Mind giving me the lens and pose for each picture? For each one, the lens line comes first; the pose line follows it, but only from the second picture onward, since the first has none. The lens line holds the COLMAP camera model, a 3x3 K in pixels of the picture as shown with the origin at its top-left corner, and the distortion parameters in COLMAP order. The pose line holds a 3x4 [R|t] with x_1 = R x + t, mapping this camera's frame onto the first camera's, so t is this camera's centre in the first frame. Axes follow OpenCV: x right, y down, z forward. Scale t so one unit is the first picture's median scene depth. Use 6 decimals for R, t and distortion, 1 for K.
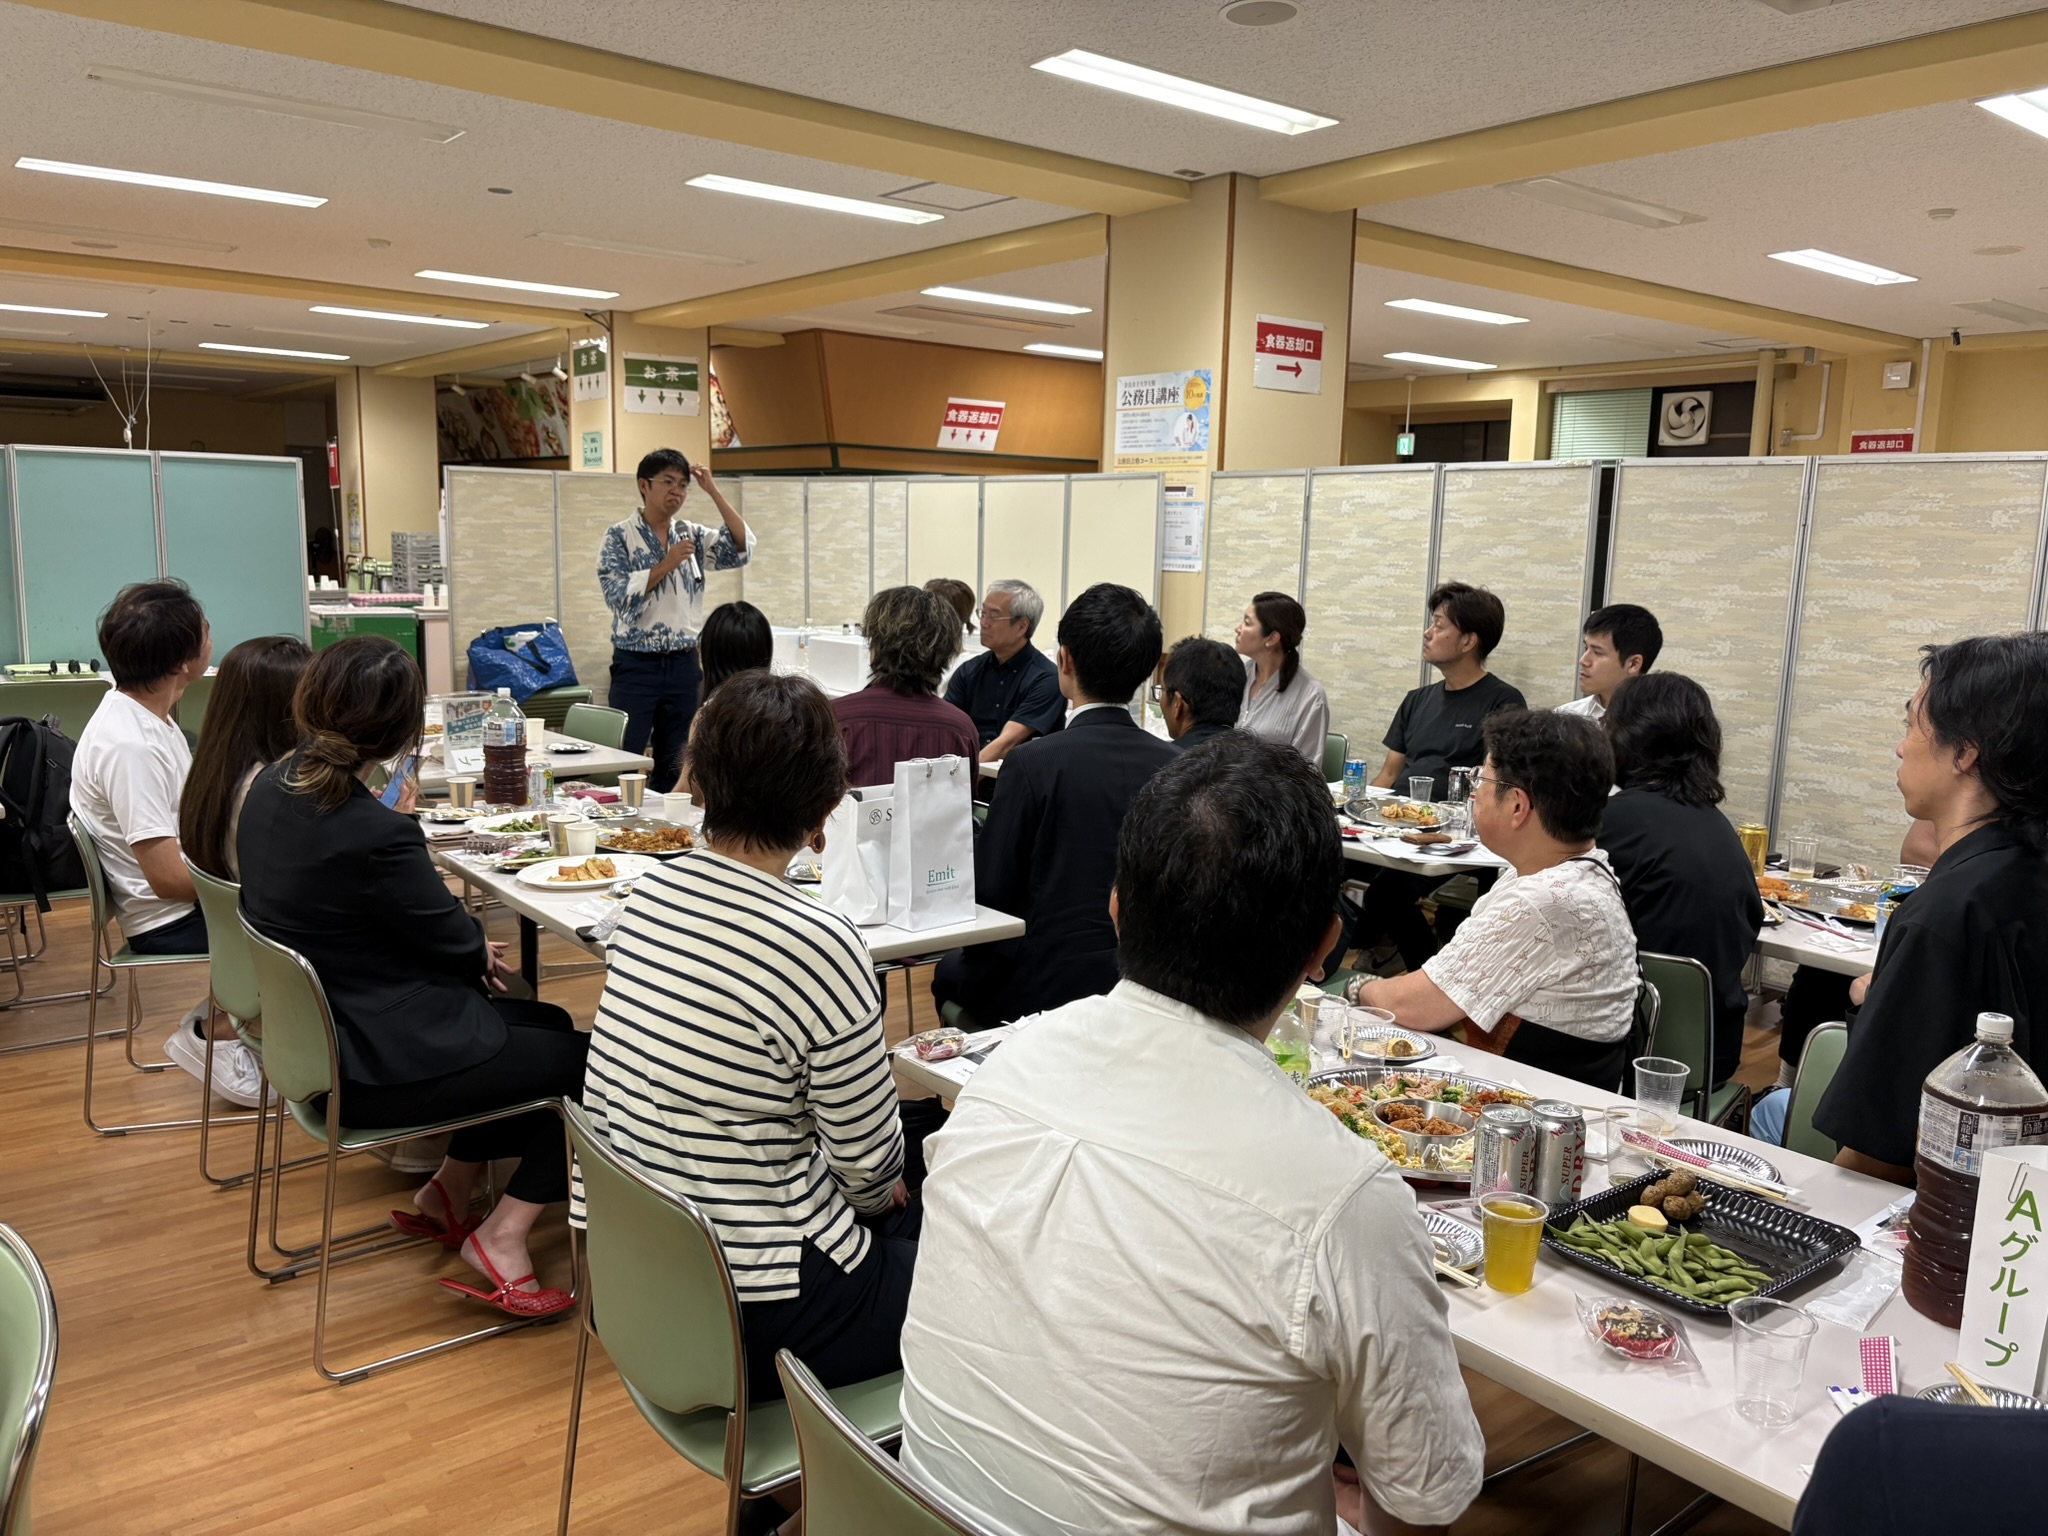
lens RADIAL K [[1563.6, 0, 1024.0], [0, 1563.6, 768.0], [0, 0, 1]] dist [0.056228, -0.076771]
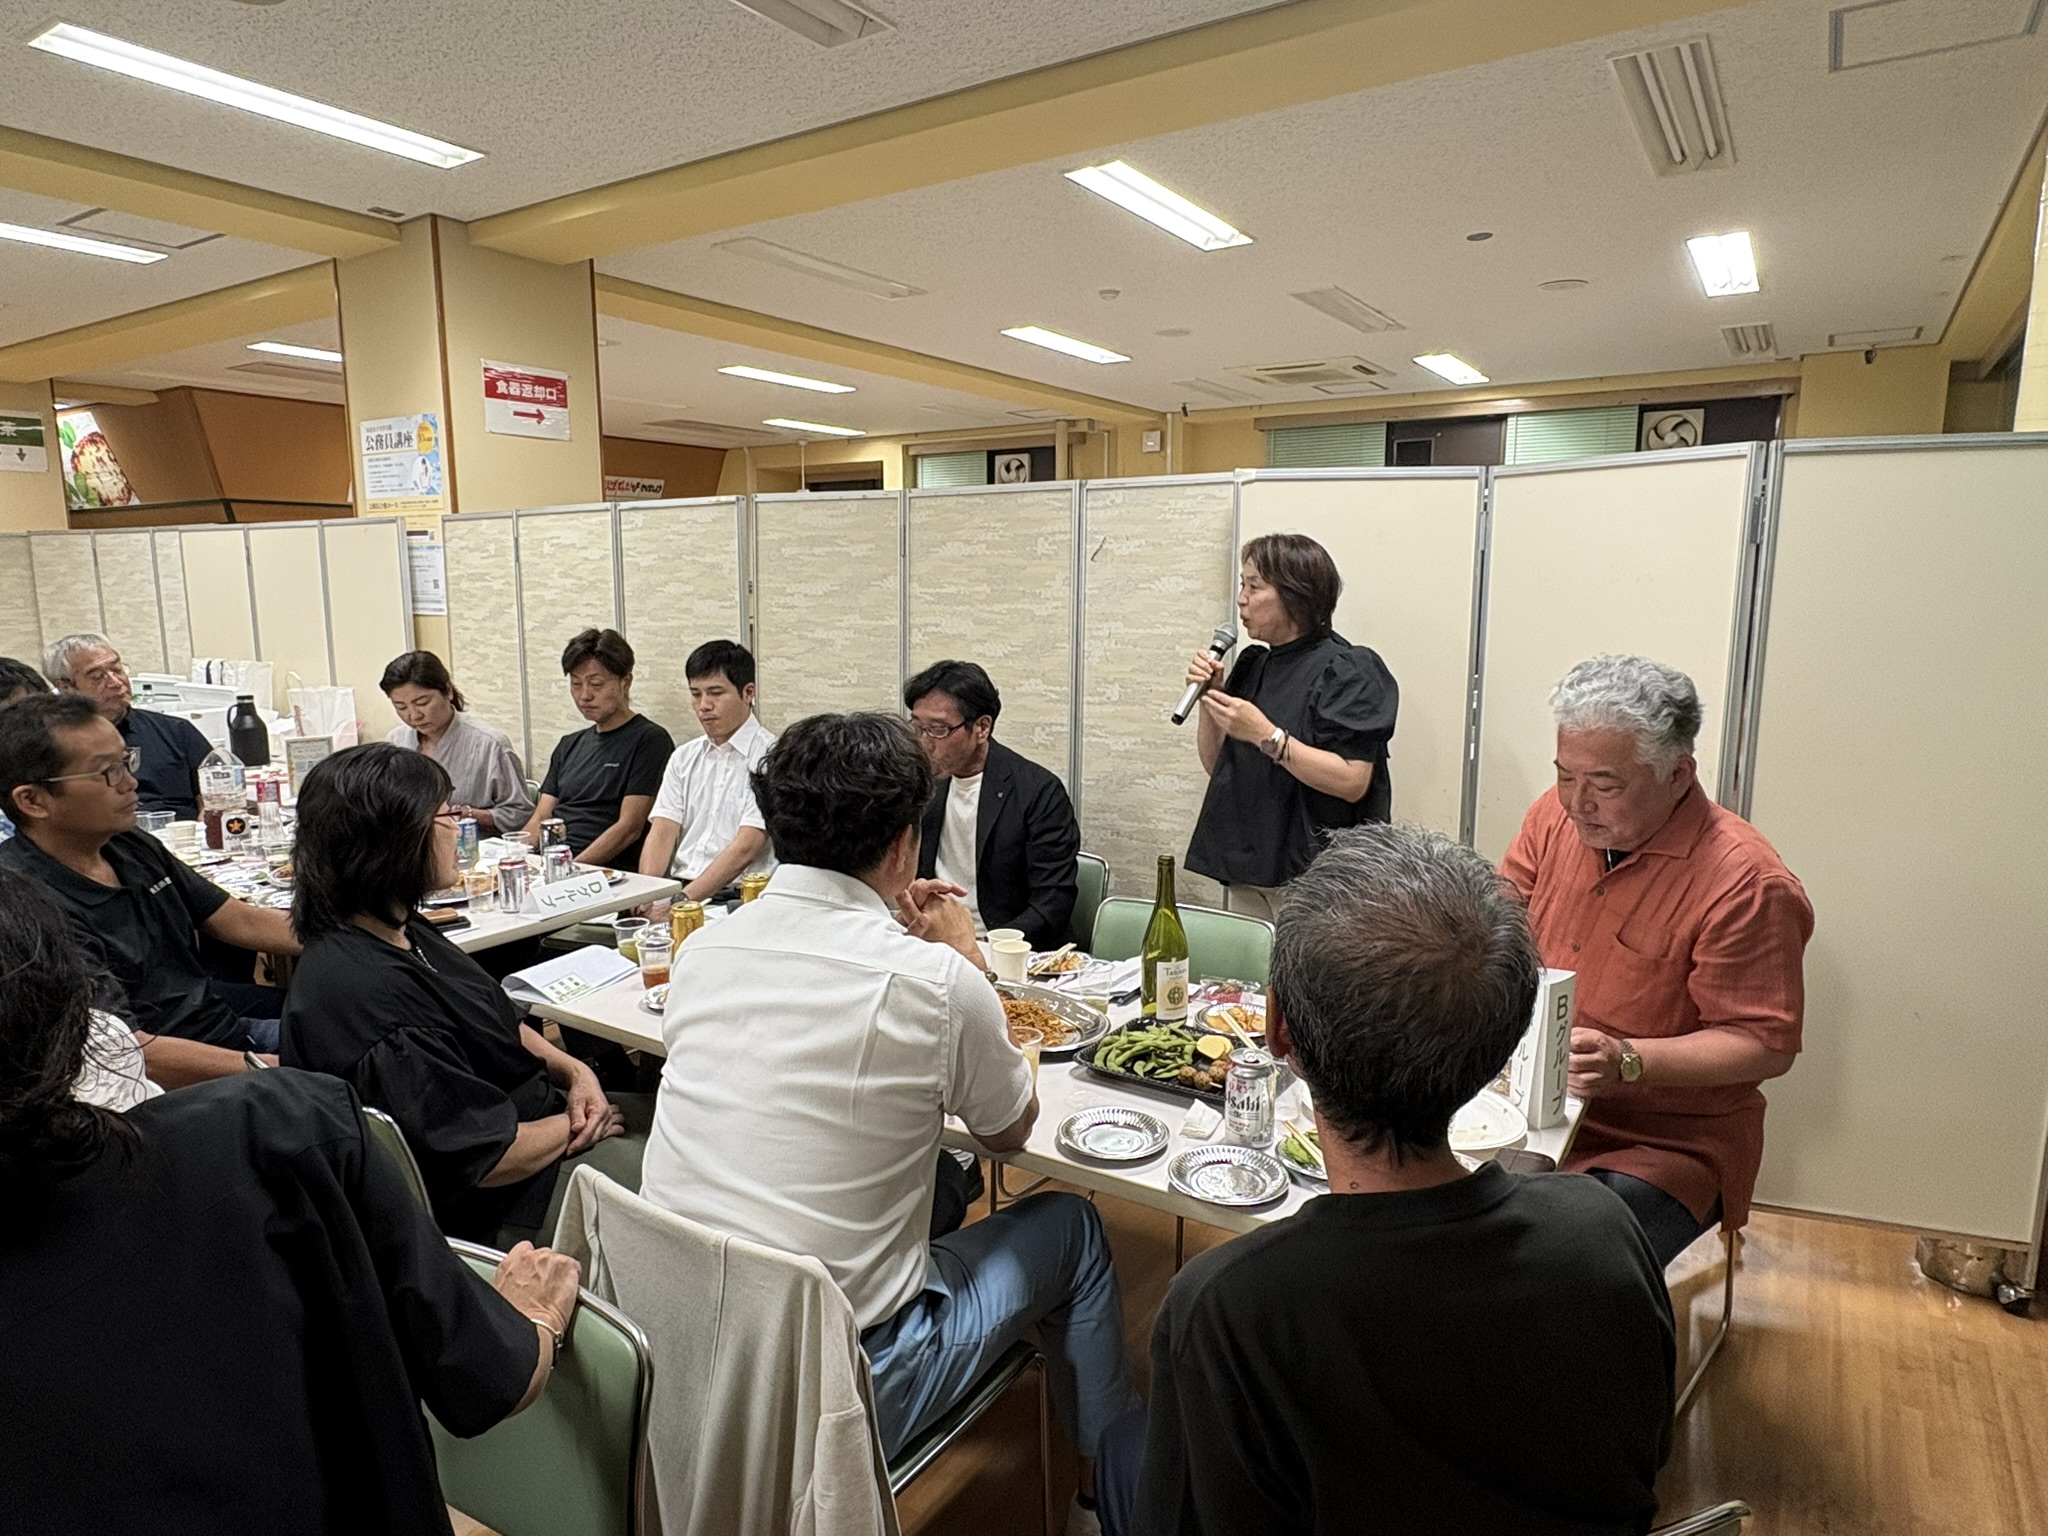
lens RADIAL K [[1223.4, 0, 1020.8], [0, 1223.4, 766.7], [0, 0, 1]] dist [0.001145, 0.001608]
pose [[0.949750, -0.073877, 0.304167, 0.212588], [0.071752, 0.997257, 0.018176, -0.016620], [-0.304675, 0.004562, 0.952445, 0.141607]]
